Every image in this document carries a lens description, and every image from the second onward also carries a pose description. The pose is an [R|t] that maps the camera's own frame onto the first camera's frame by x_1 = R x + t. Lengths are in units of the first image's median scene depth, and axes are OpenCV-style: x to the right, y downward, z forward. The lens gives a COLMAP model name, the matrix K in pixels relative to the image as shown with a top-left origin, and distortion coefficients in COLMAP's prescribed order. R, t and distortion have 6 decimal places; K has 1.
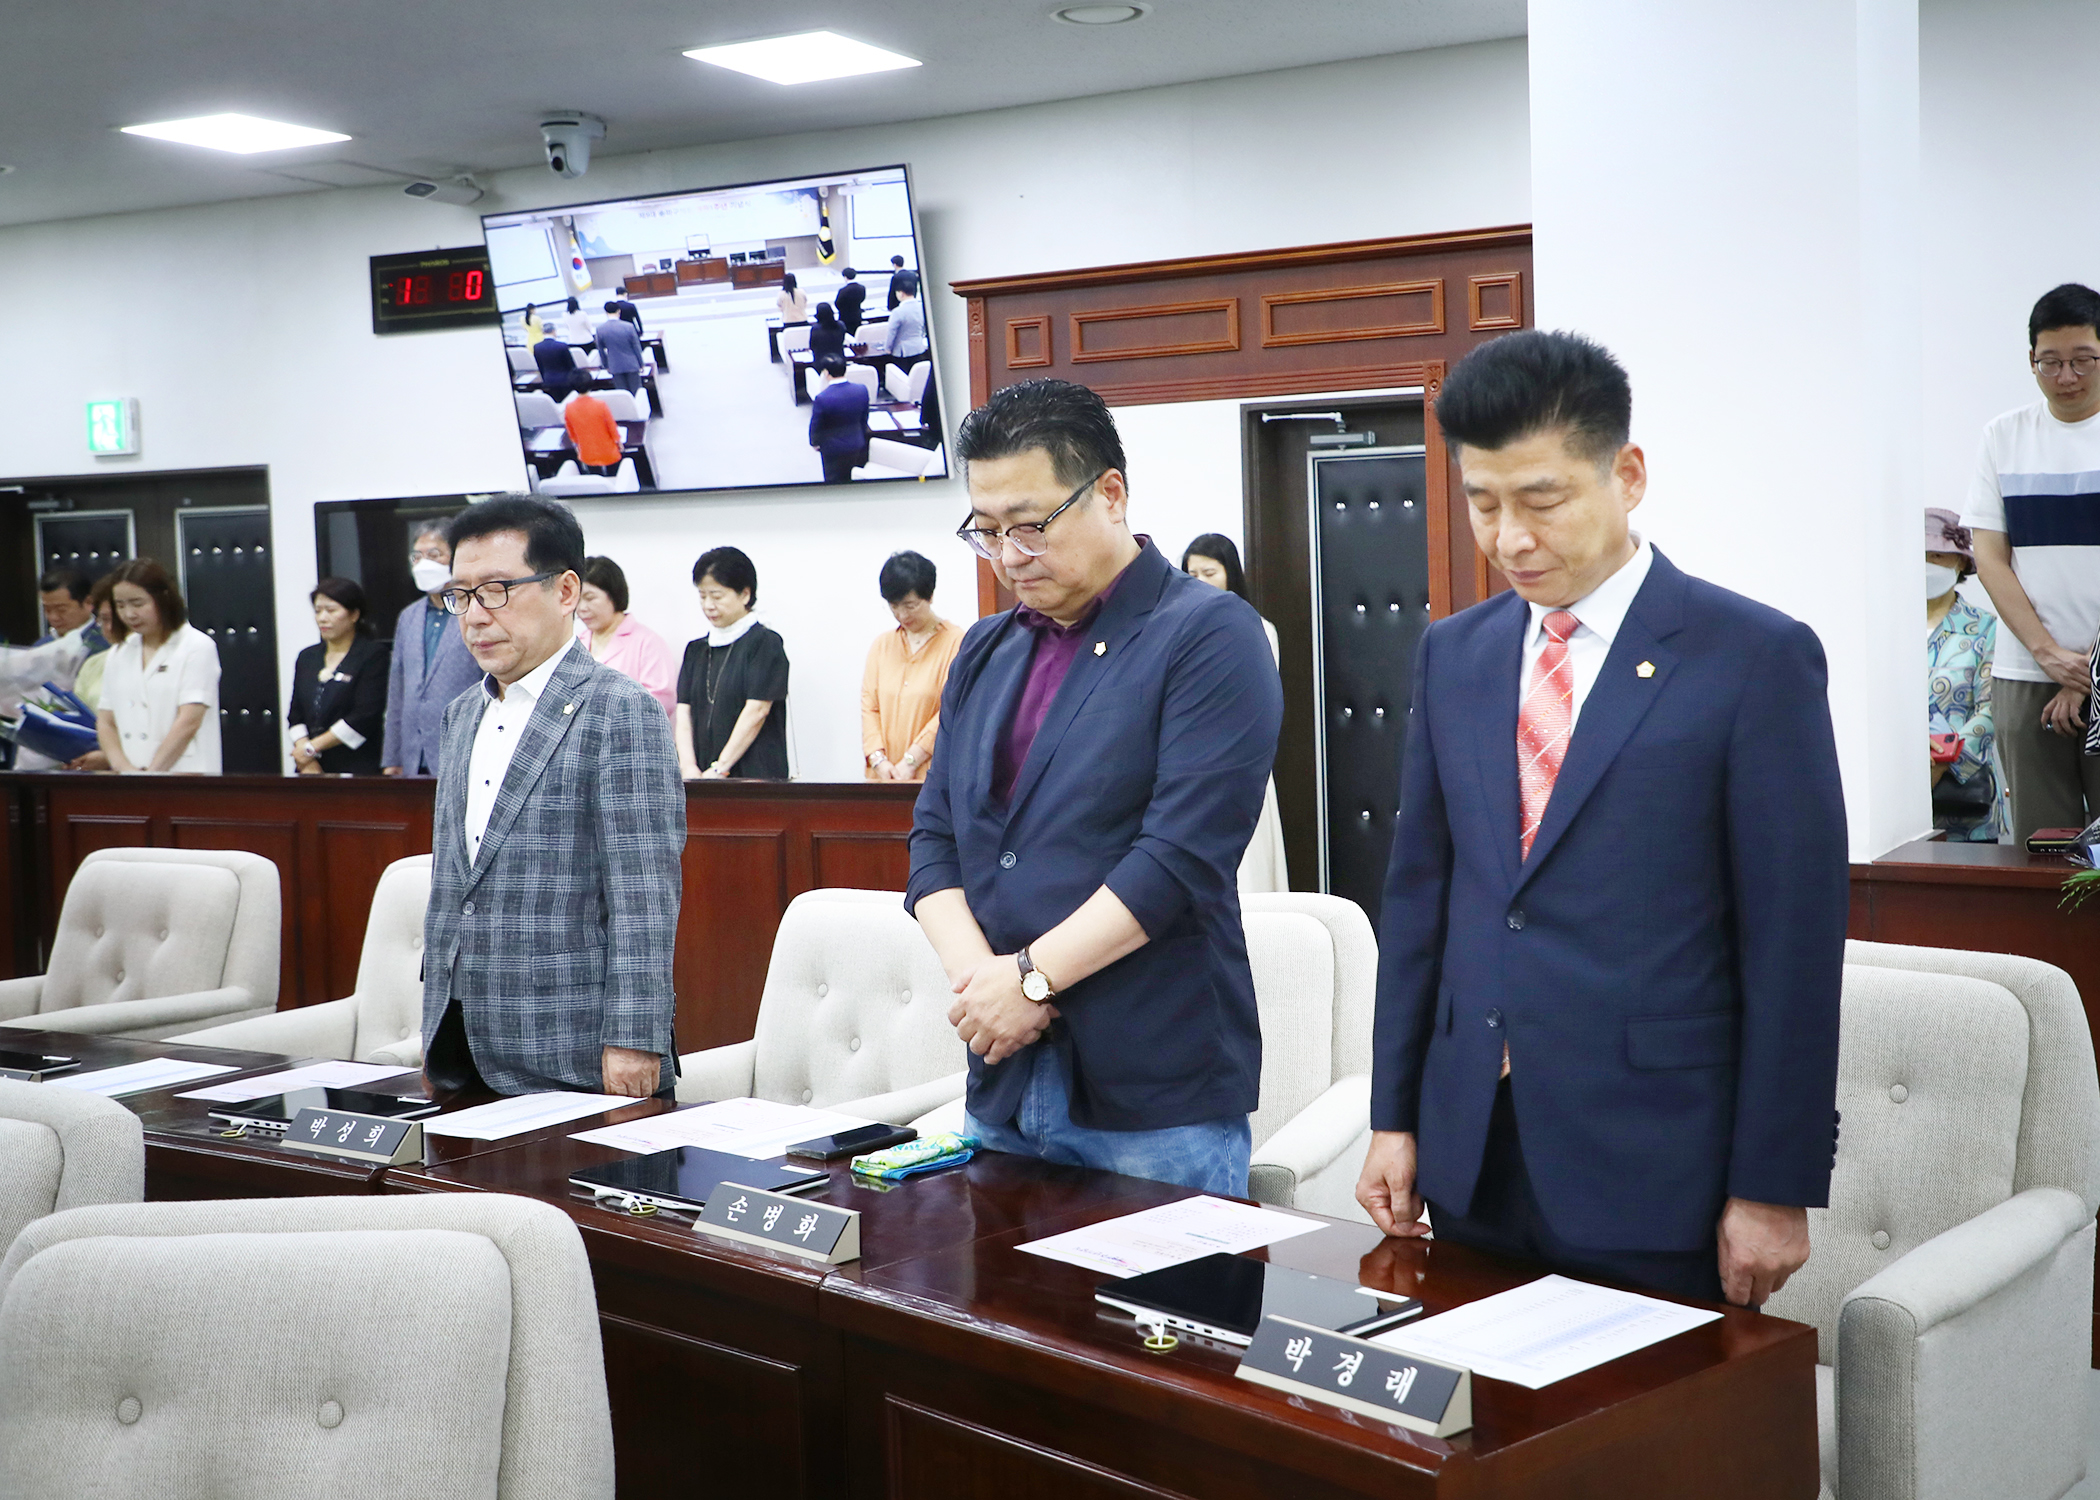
lens RADIAL K [[2614.6, 0, 1106.9], [0, 2614.6, 624.0], [0, 0, 1]] dist [0.076431, 0.000000]
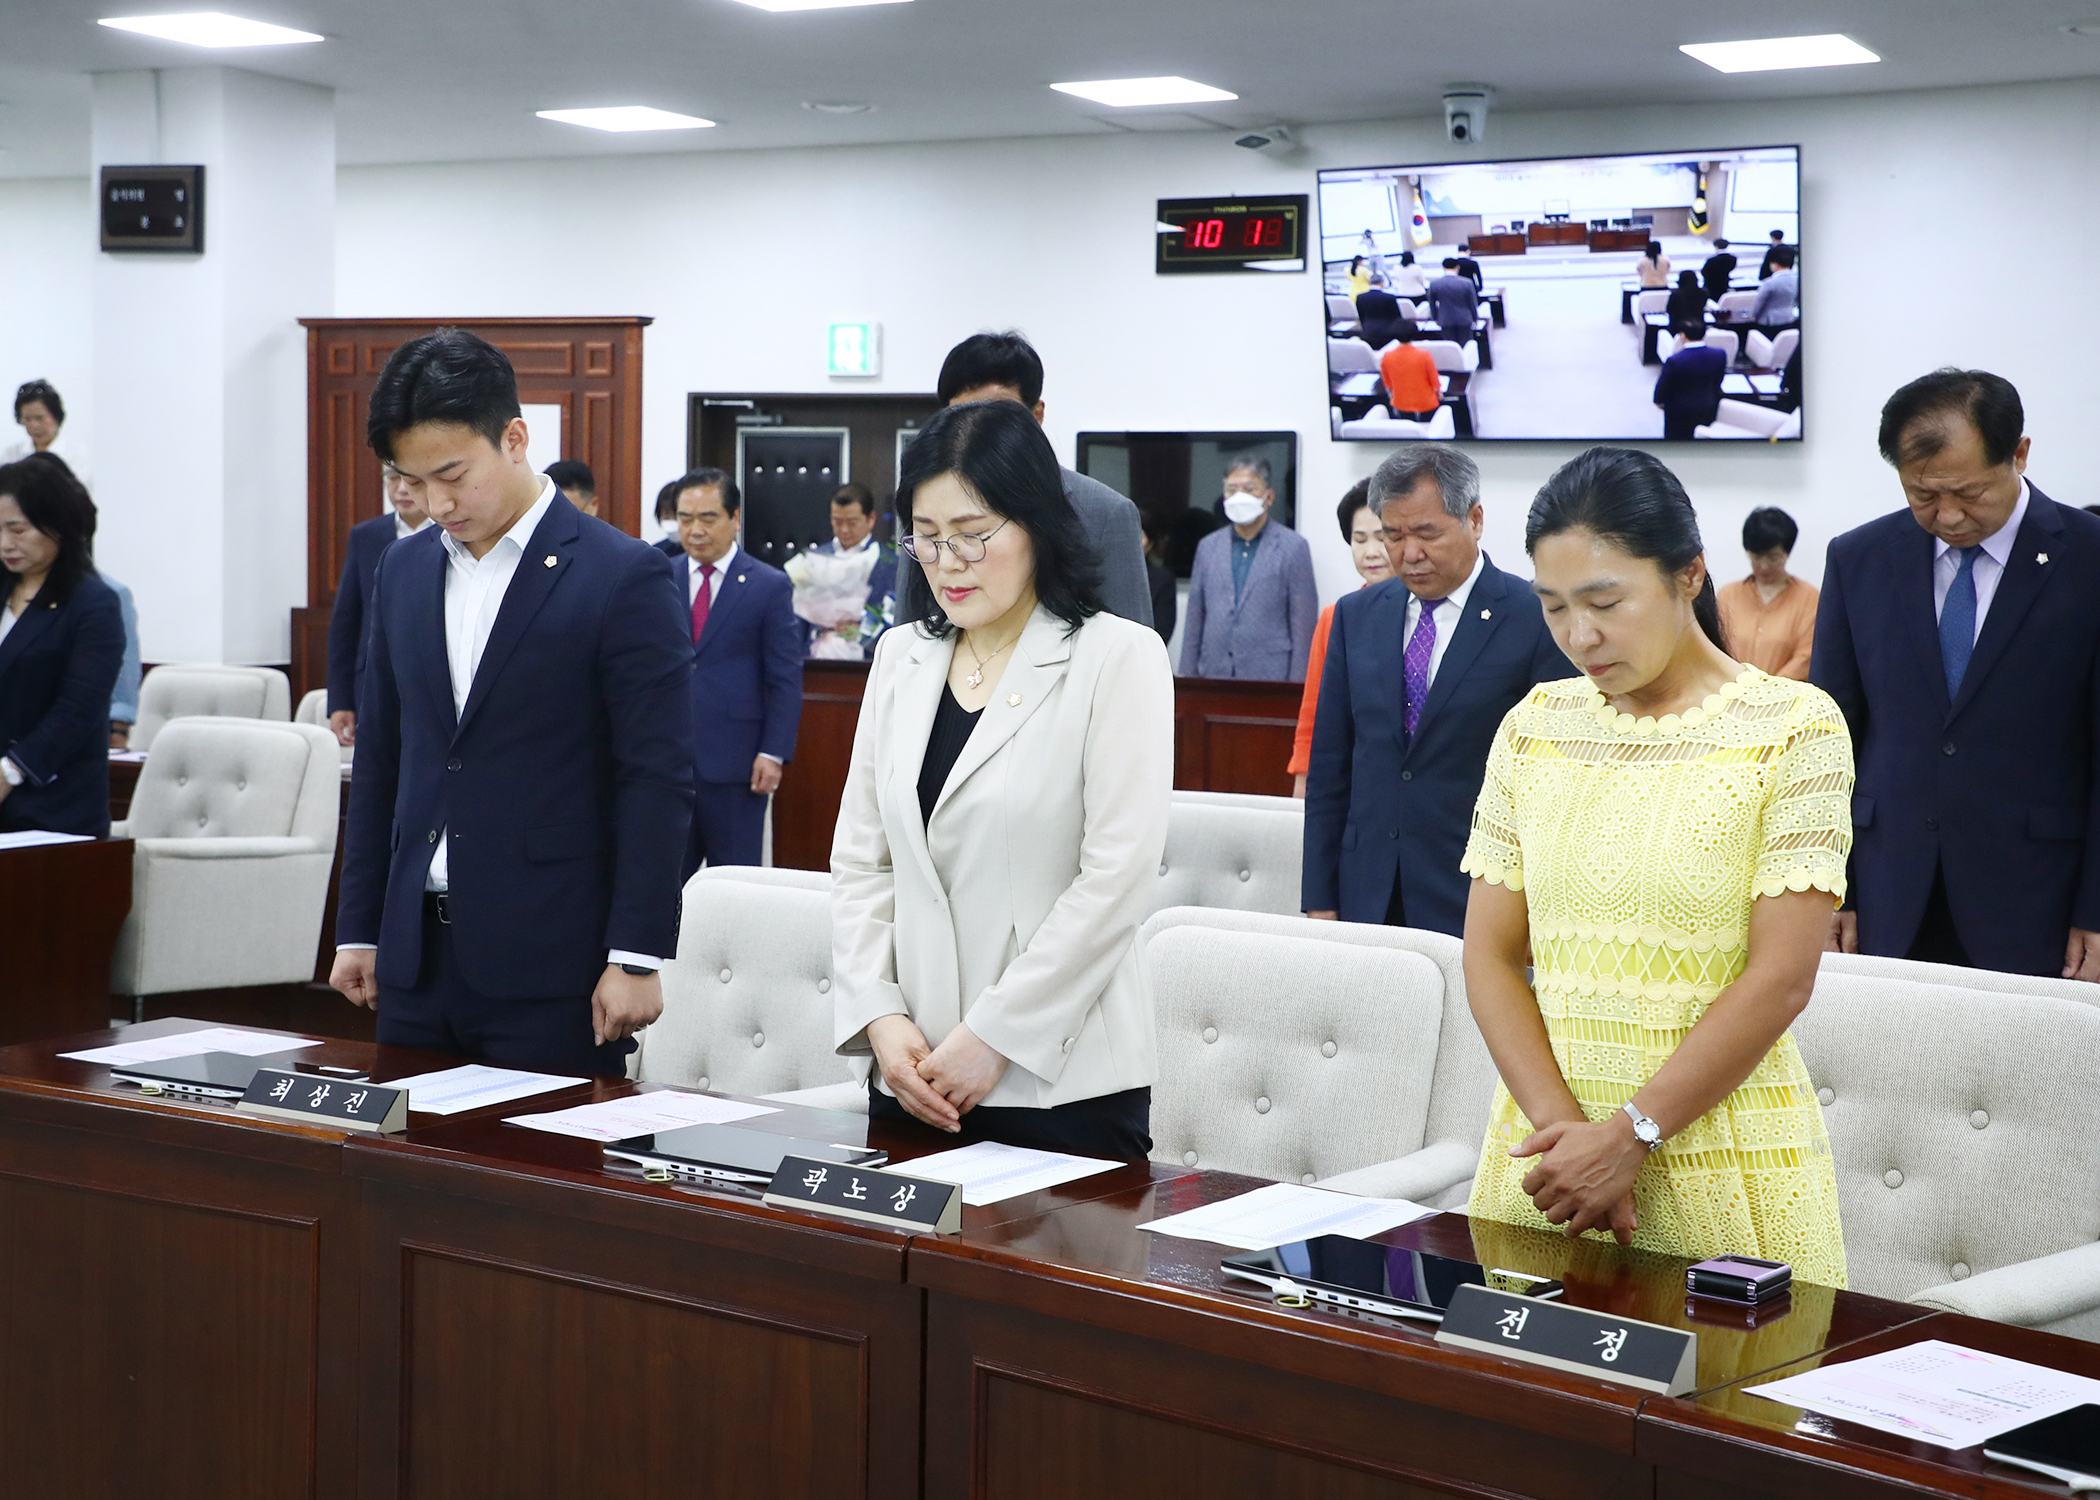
lens RADIAL K [[3159.5, 0, 963.0], [0, 3159.5, 661.9], [0, 0, 1]] dist [0.109061, 0.000000]
pose [[0.998056, 0.049952, -0.037257, -0.339870], [-0.048909, 0.998400, 0.028389, 0.013538], [0.038615, -0.026512, 0.998902, -0.299034]]
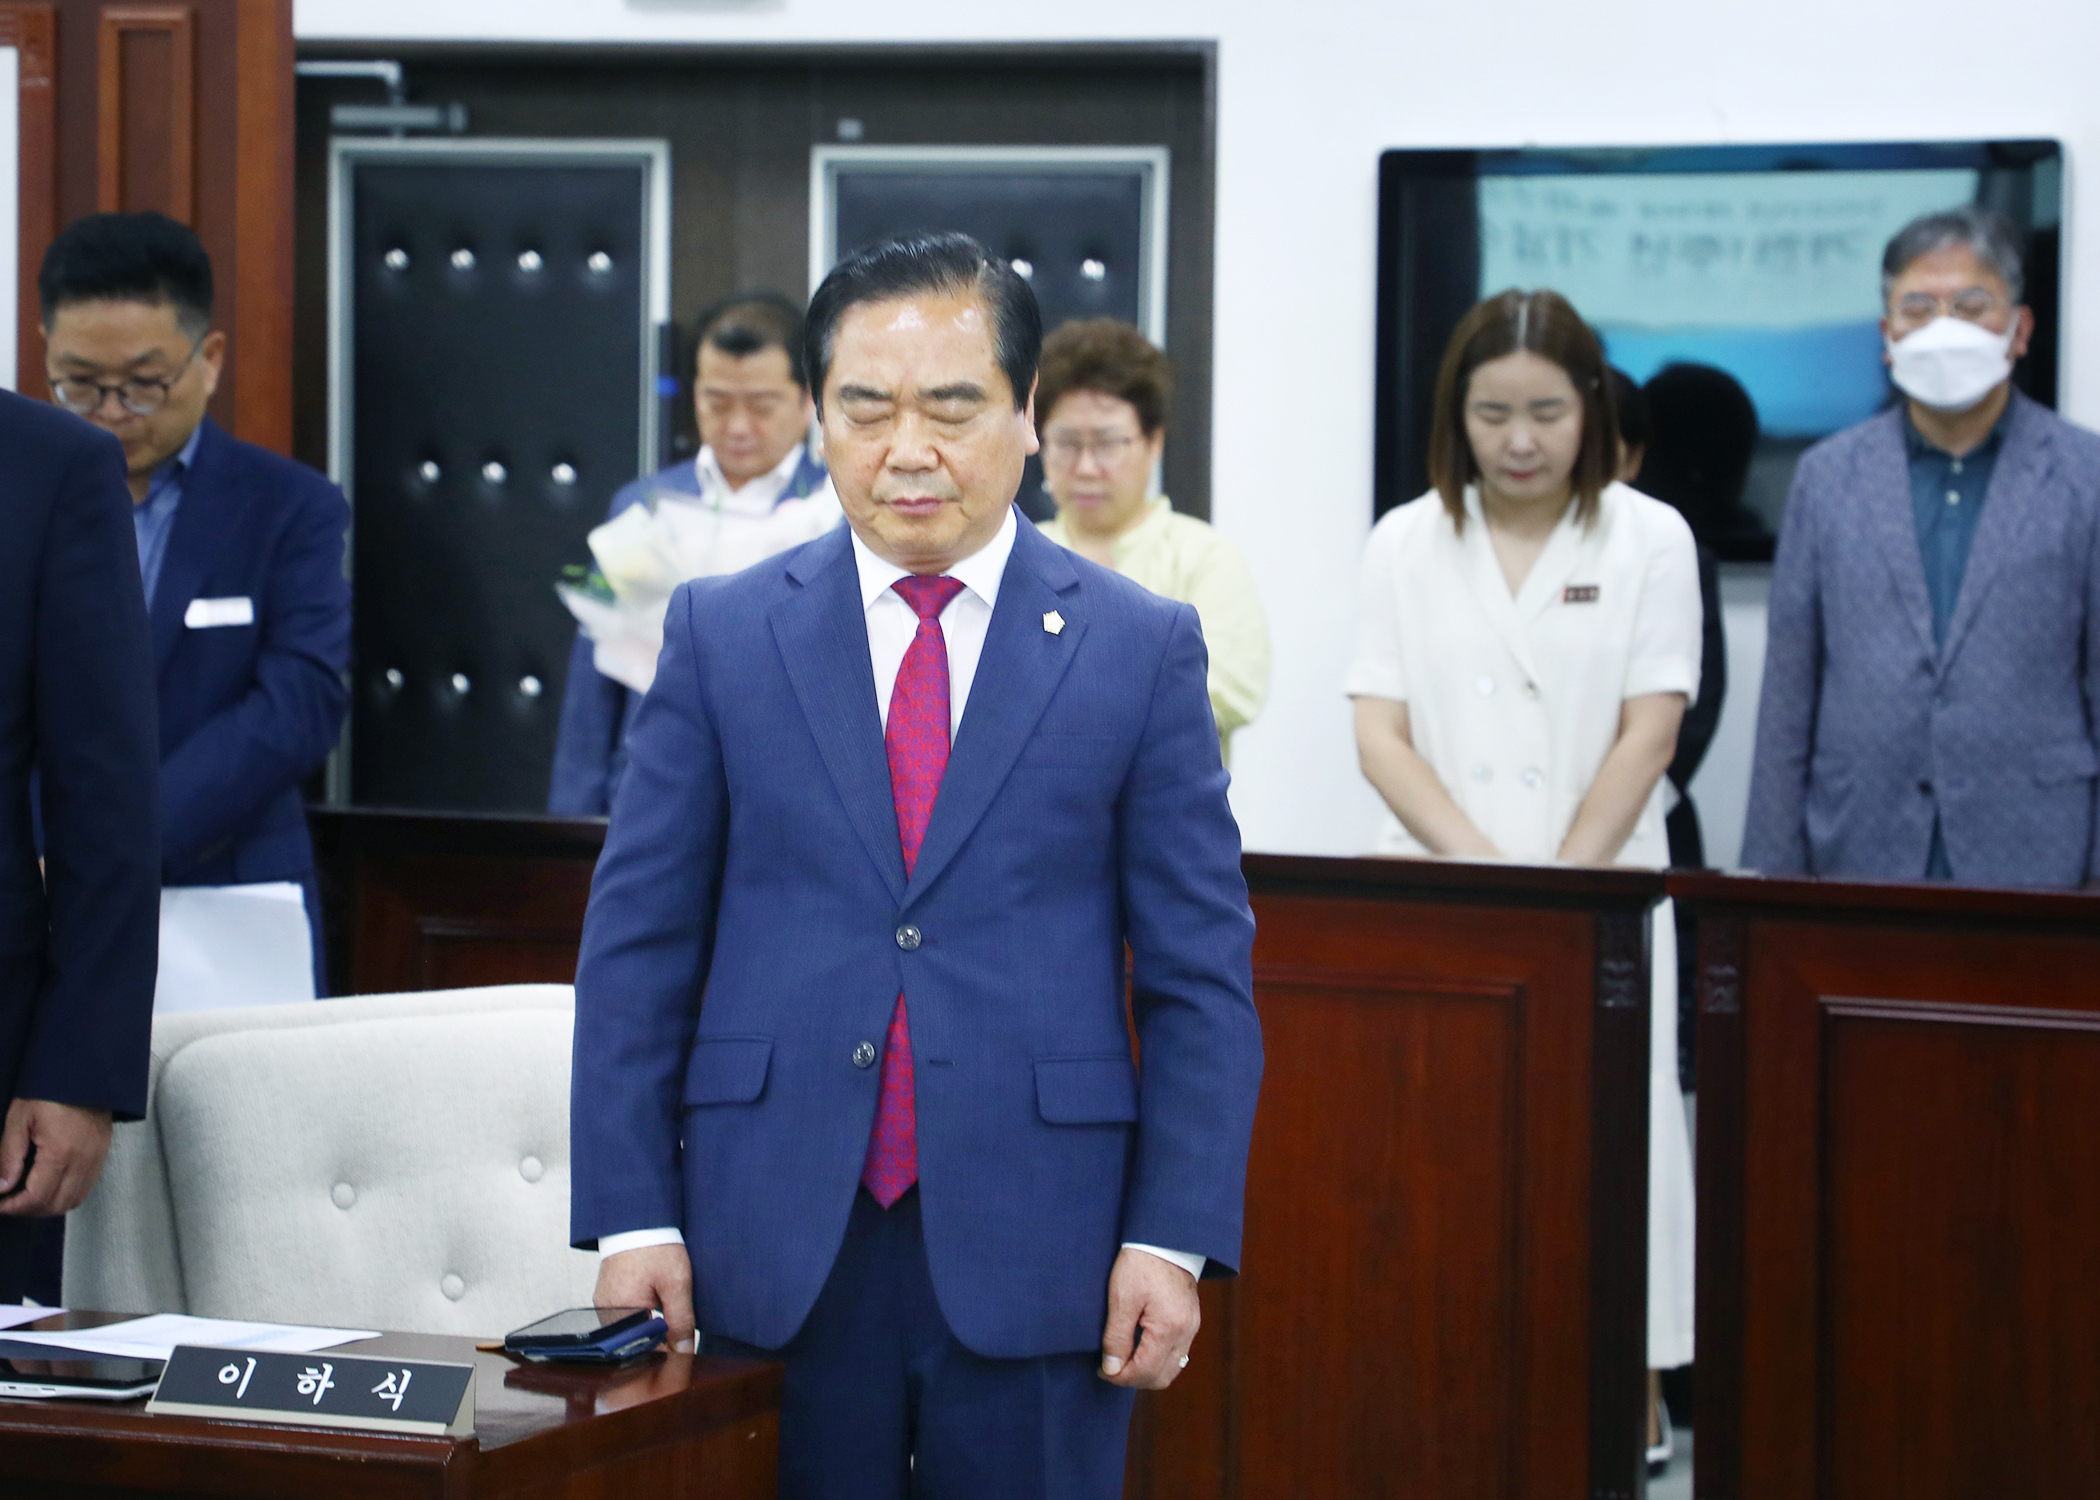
lens RADIAL K [[6461.7, 0, 1023.0], [0, 6461.7, 679.5], [0, 0, 1]] dist [0.362531, 0.000000]
pose [[0.992979, 0.041402, 0.110812, -0.517004], [-0.044074, 0.998791, 0.021771, 0.012011], [-0.109777, -0.026502, 0.993603, 0.113261]]
